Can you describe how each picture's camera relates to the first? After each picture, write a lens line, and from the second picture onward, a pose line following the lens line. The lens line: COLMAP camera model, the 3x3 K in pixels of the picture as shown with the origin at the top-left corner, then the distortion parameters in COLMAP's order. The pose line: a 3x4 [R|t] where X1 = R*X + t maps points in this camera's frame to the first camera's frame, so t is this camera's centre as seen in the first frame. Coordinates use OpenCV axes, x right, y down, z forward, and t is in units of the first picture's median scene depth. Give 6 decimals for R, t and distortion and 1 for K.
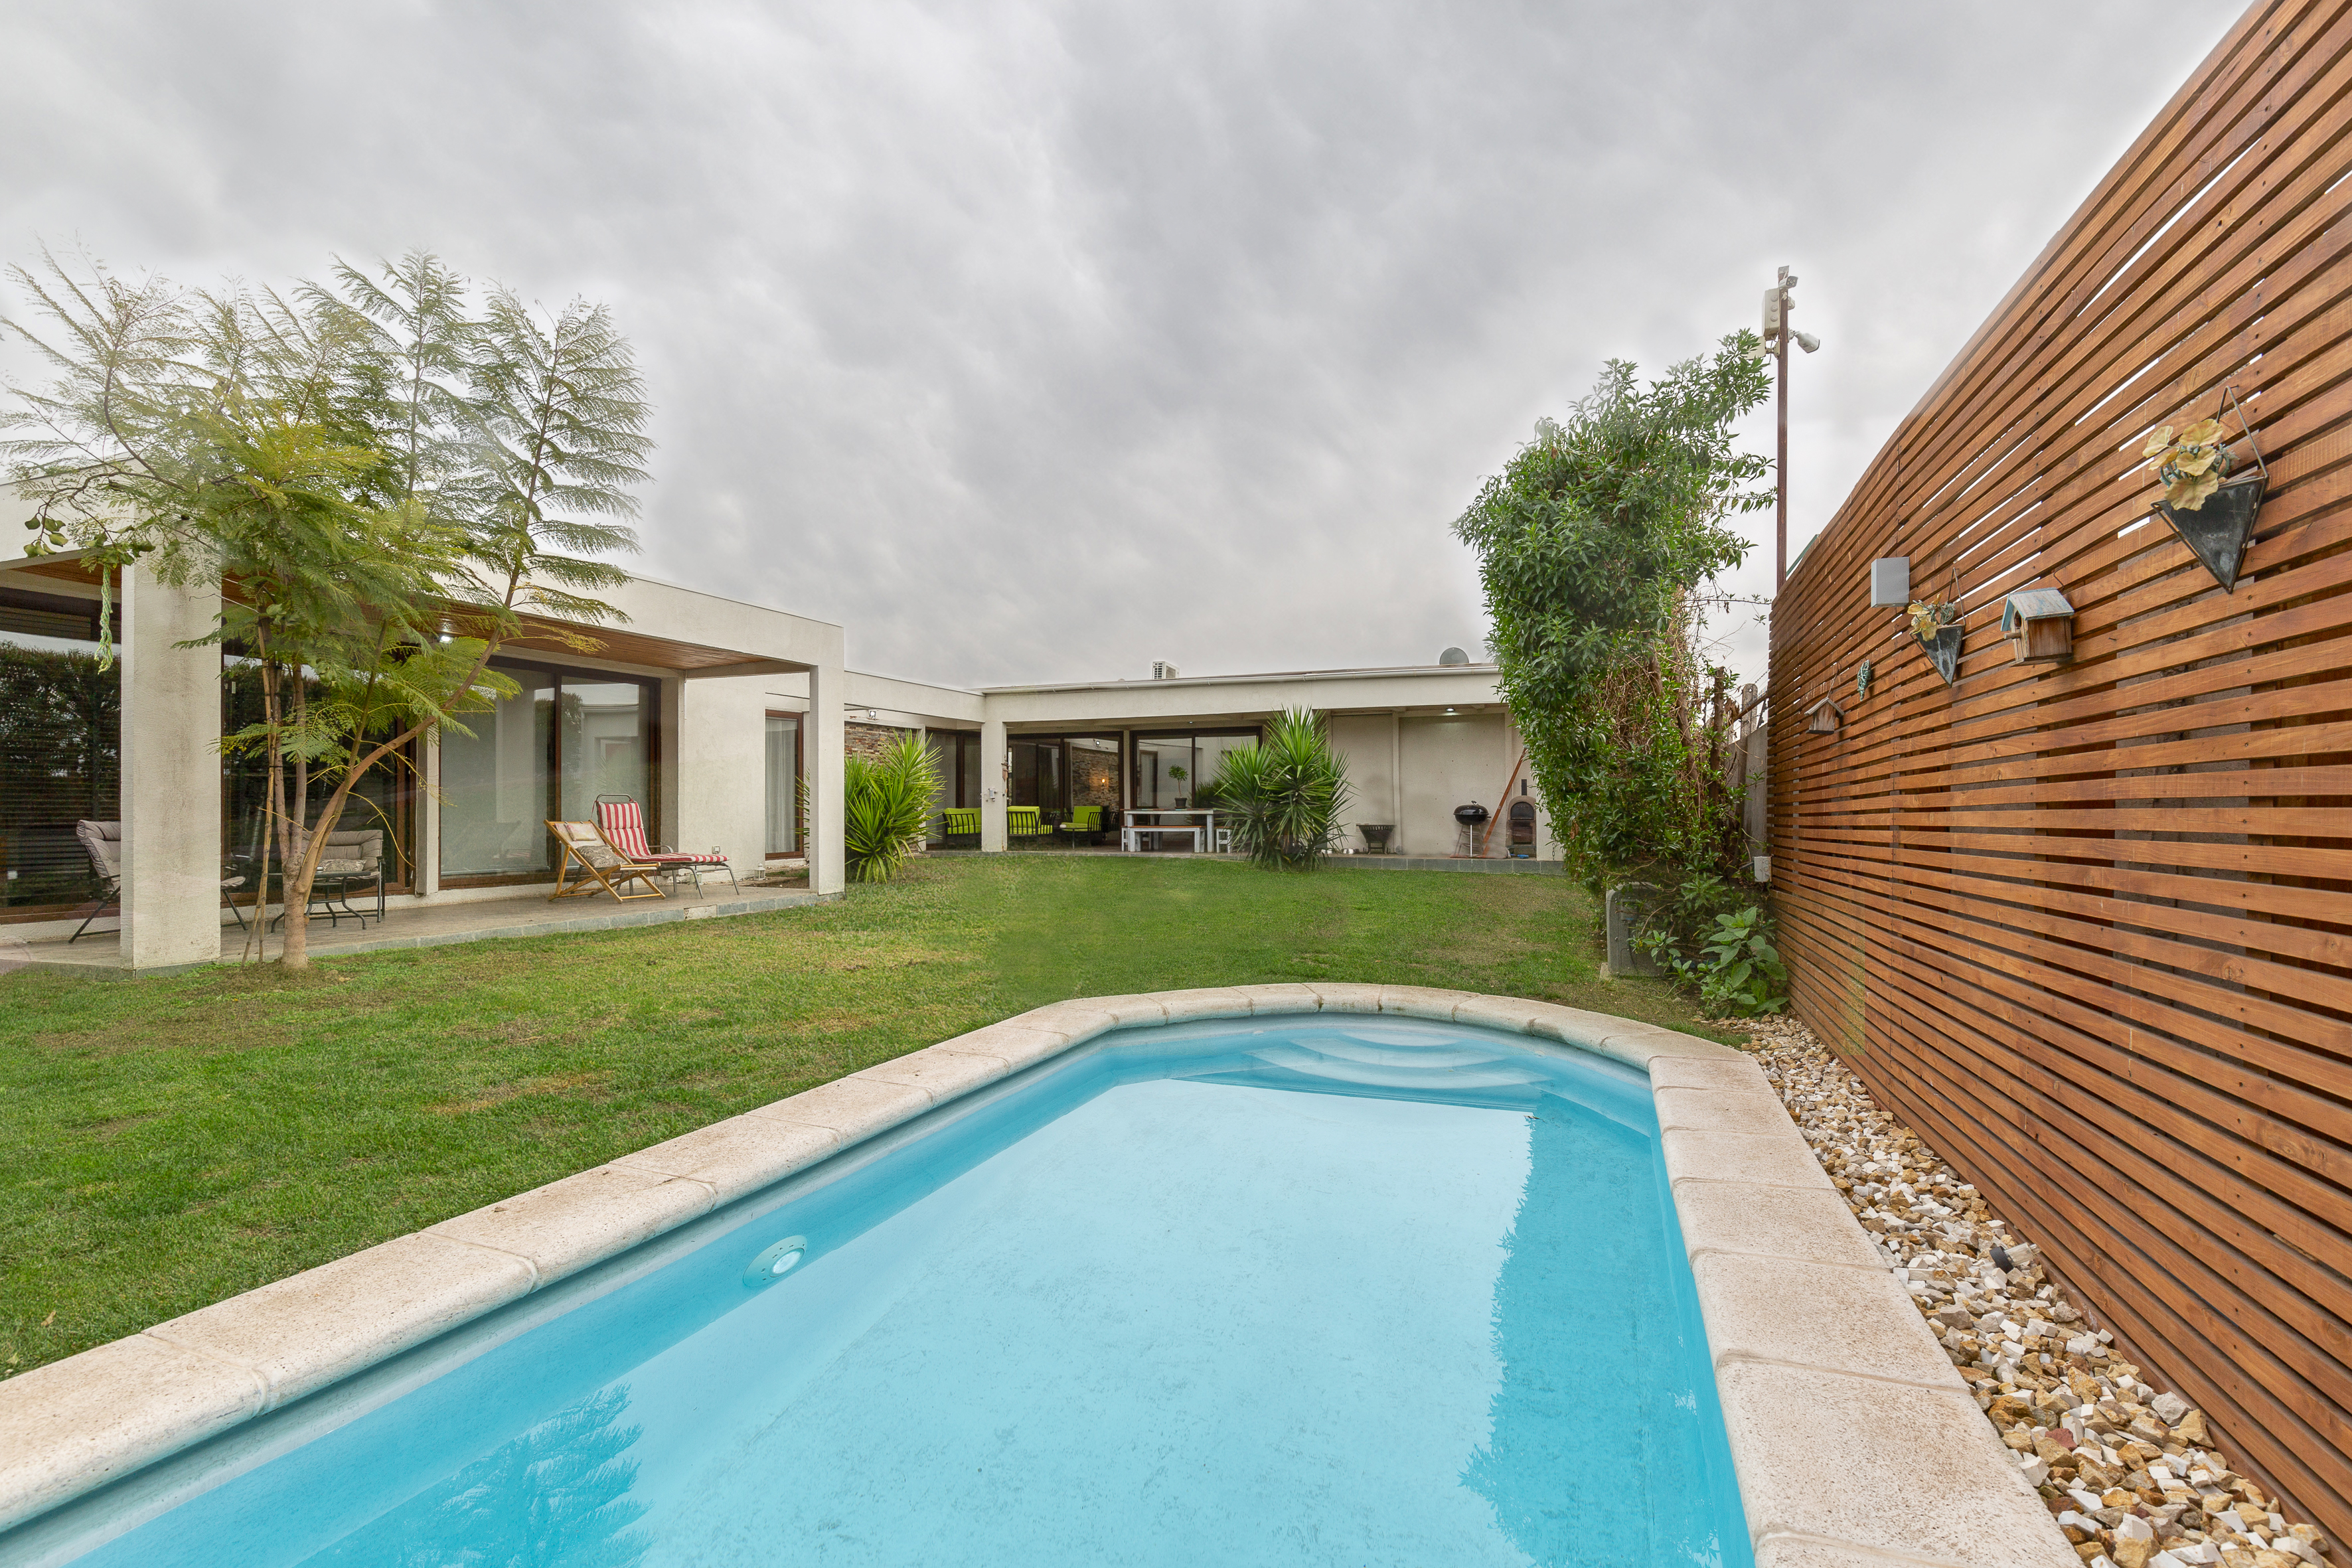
lens RADIAL K [[1087.4, 0, 1218.8], [0, 1087.4, 787.1], [0, 0, 1]] dist [0.001443, 0.000144]
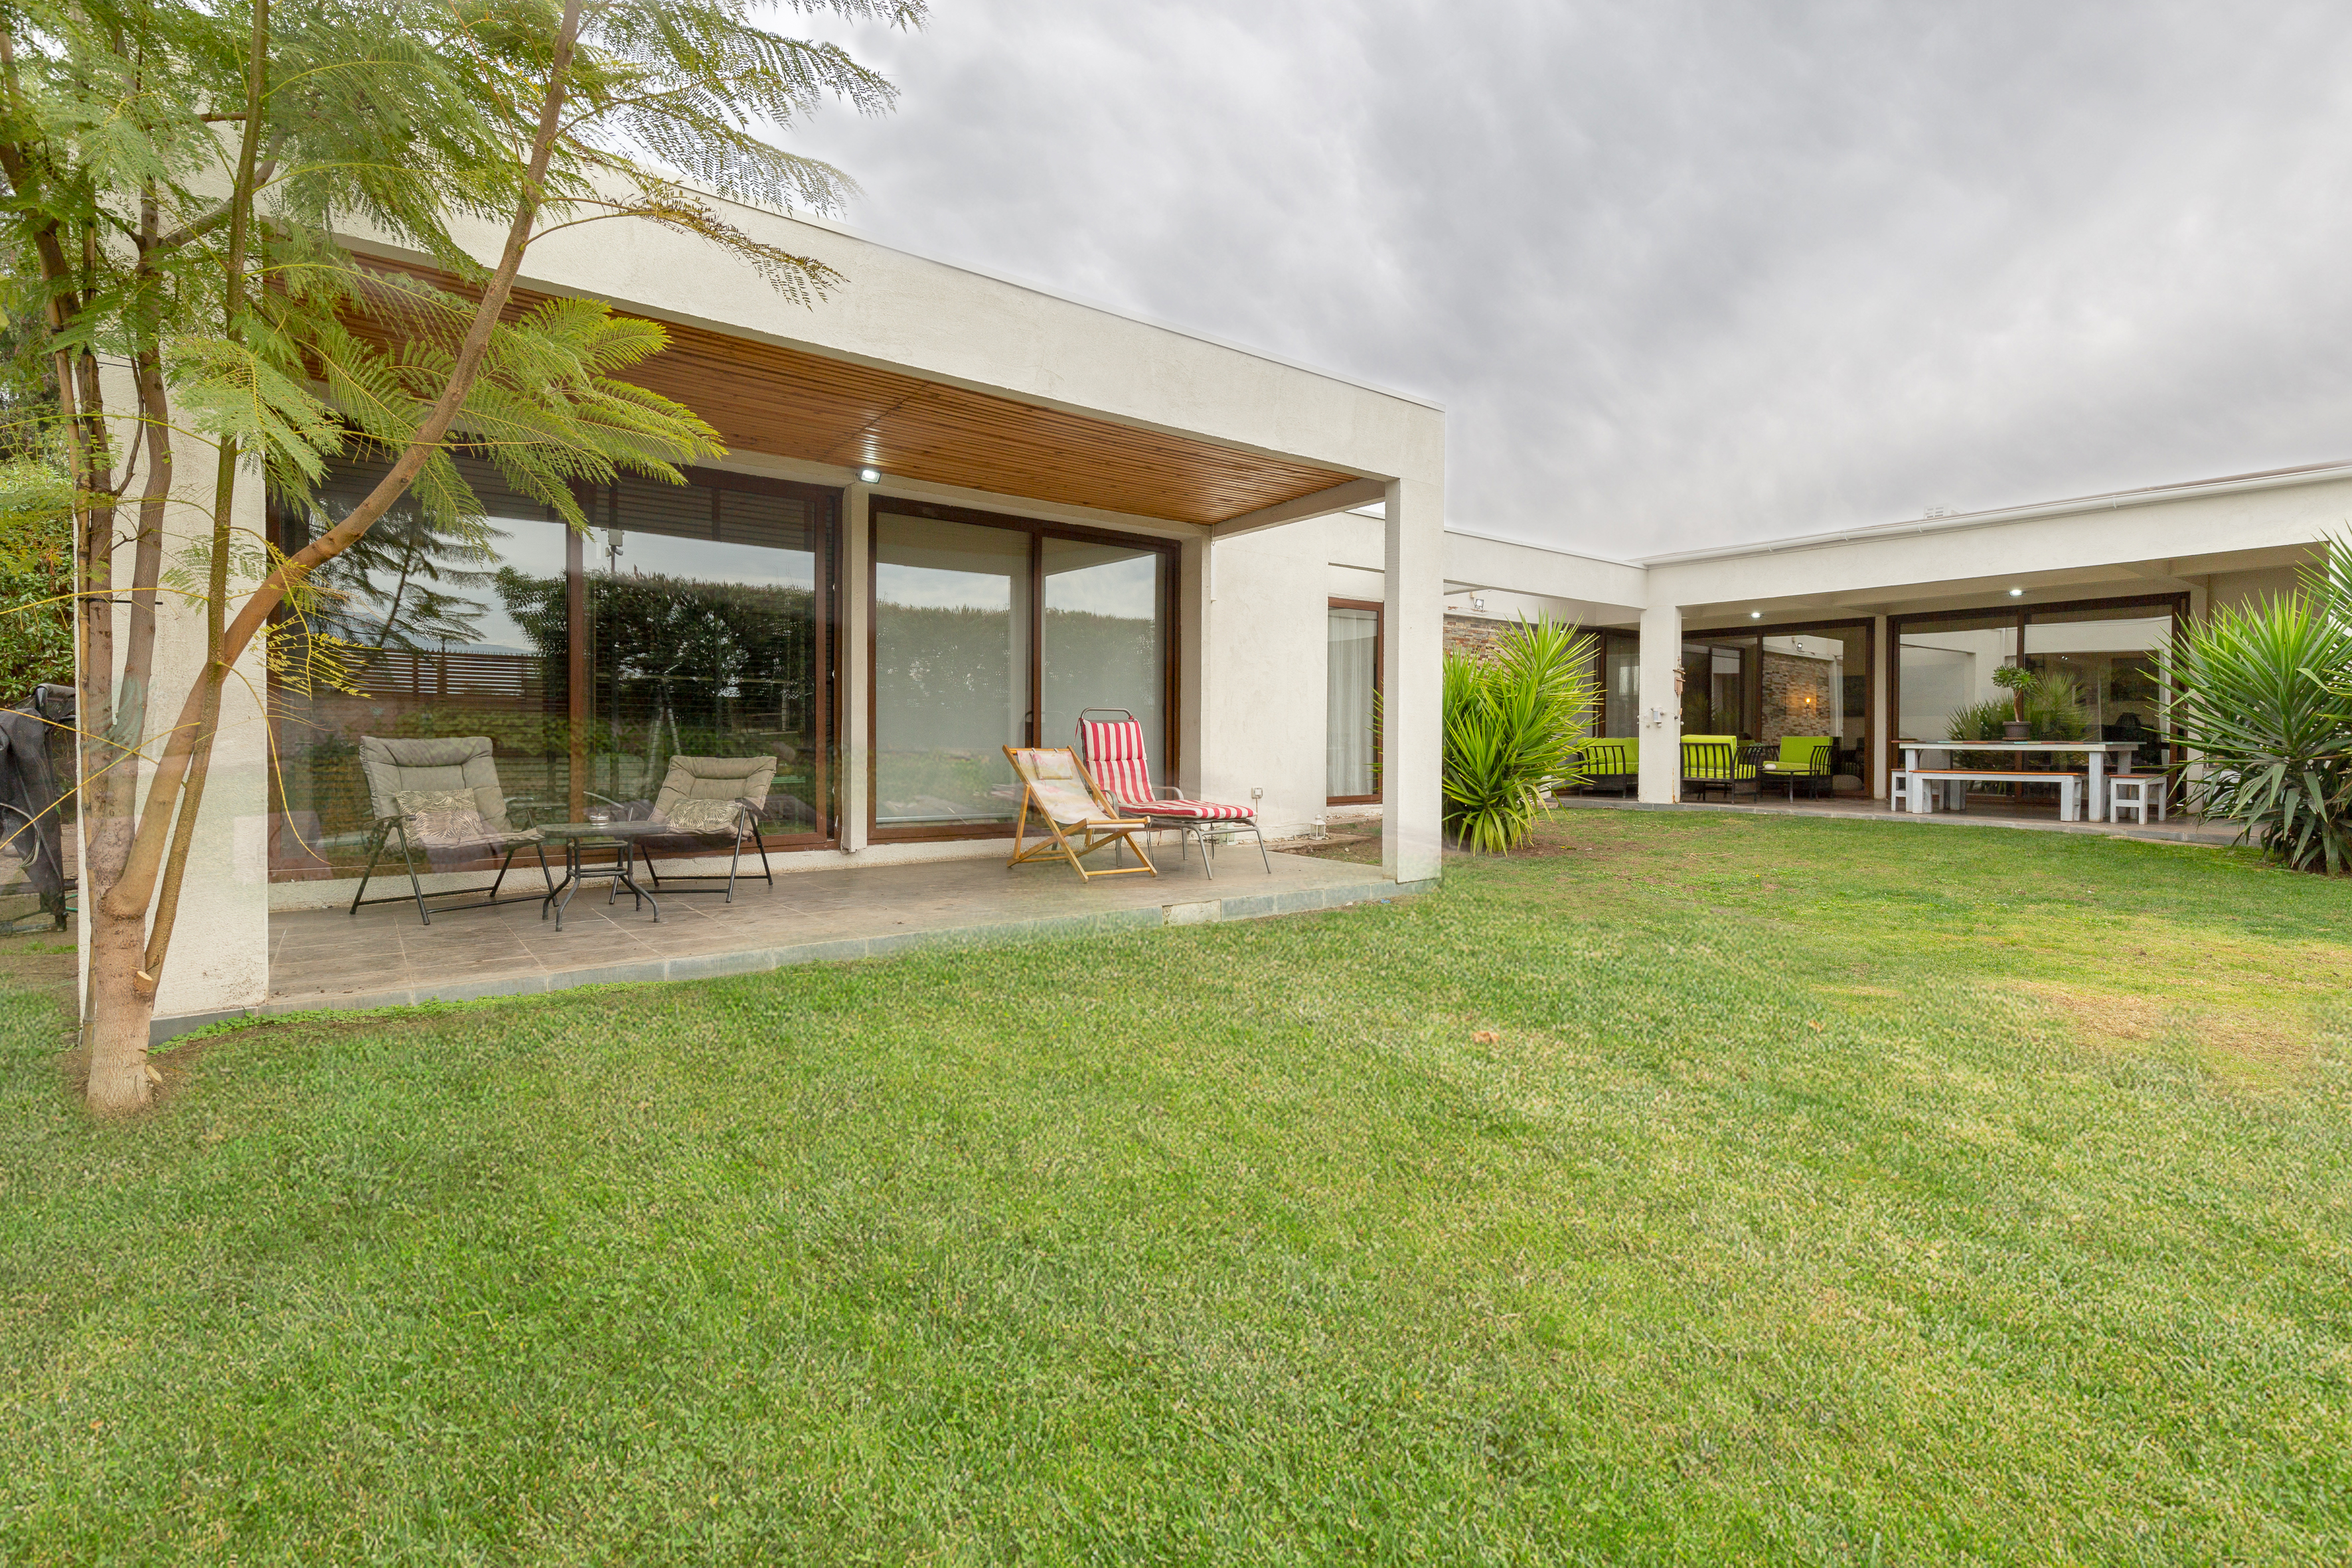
lens RADIAL K [[1115.6, 0, 1144.7], [0, 1115.6, 752.0], [0, 0, 1]] dist [0.001393, 0.000316]
pose [[0.833714, 0.013687, -0.552026, -0.113412], [0.002060, 0.999609, 0.027895, 0.009968], [0.552192, -0.024393, 0.833360, 0.317349]]
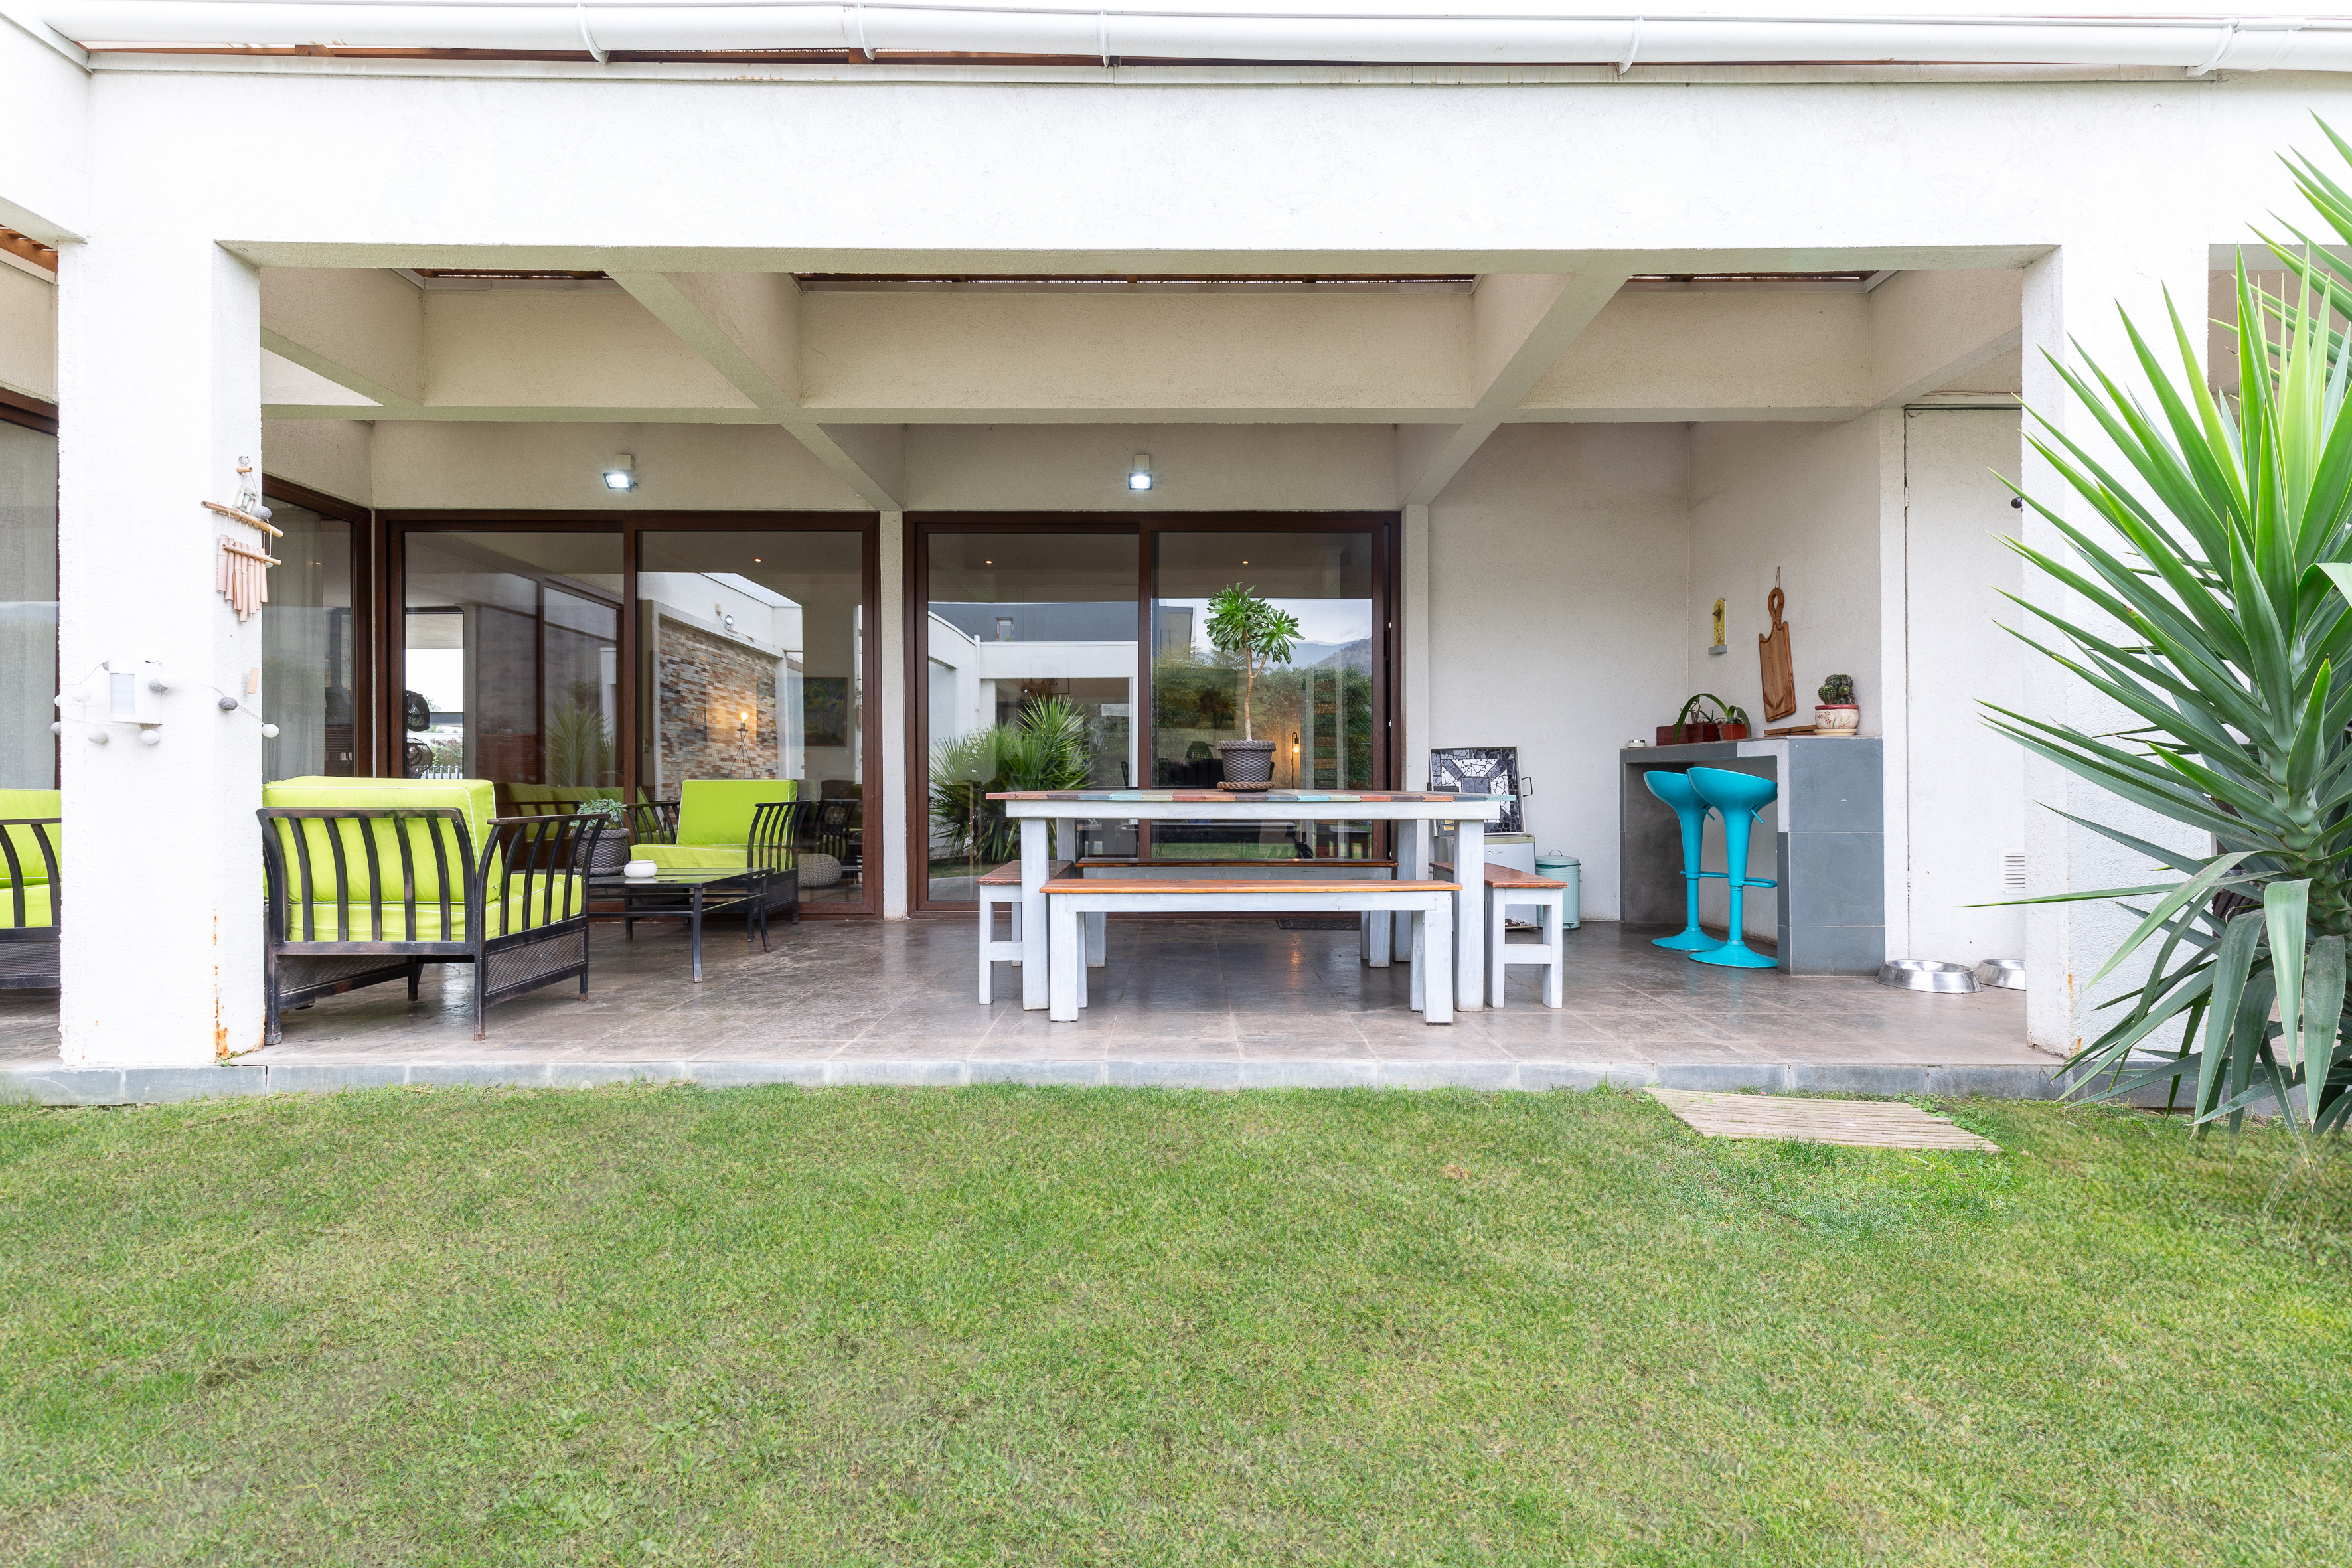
lens RADIAL K [[1087.4, 0, 1218.8], [0, 1087.4, 787.1], [0, 0, 1]] dist [0.001443, 0.000144]
pose [[0.935509, 0.000322, 0.353304, -0.144707], [-0.007444, 0.999796, 0.018798, 0.018012], [-0.353225, -0.020216, 0.935320, 0.974497]]
